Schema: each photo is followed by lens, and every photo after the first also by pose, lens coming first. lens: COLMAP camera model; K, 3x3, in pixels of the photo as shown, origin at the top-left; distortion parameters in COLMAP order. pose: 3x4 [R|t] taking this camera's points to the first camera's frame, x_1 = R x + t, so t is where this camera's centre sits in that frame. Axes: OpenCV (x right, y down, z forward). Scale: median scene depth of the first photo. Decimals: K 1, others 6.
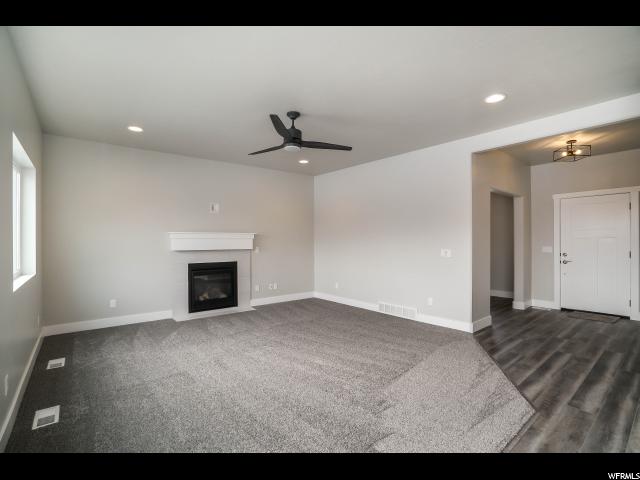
lens RADIAL K [[298.9, 0, 321.3], [0, 298.9, 242.2], [0, 0, 1]] dist [-0.031835, 0.000889]
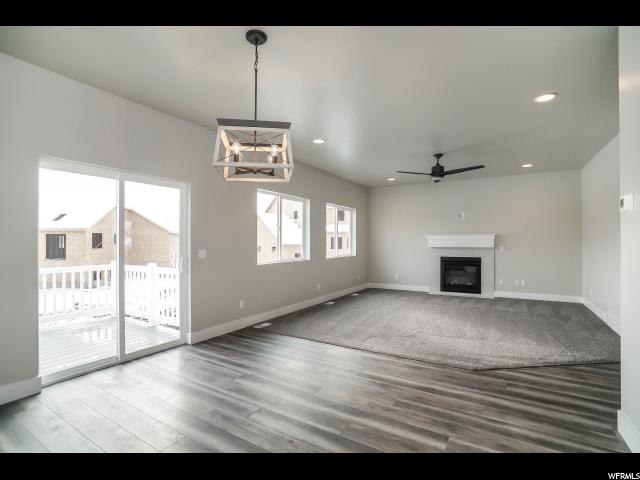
lens RADIAL K [[308.5, 0, 320.0], [0, 308.5, 240.0], [0, 0, 1]] dist [-0.024730, 0.001427]
pose [[0.327768, -0.006864, -0.944733, 0.758793], [-0.000069, 0.999973, -0.007290, 0.002459], [0.944758, 0.002454, 0.327759, -0.043460]]
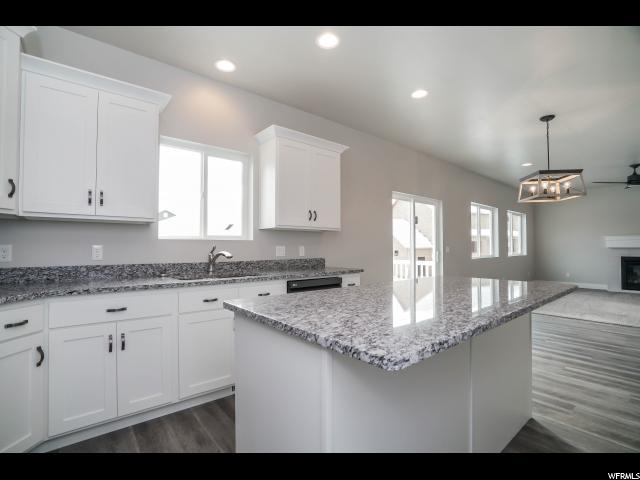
lens RADIAL K [[306.6, 0, 317.1], [0, 306.6, 241.3], [0, 0, 1]] dist [-0.061200, 0.026609]
pose [[0.006783, -0.020606, -0.999765, 1.035750], [0.000810, 0.999787, -0.020601, 0.023998], [0.999977, -0.000670, 0.006798, -0.551936]]
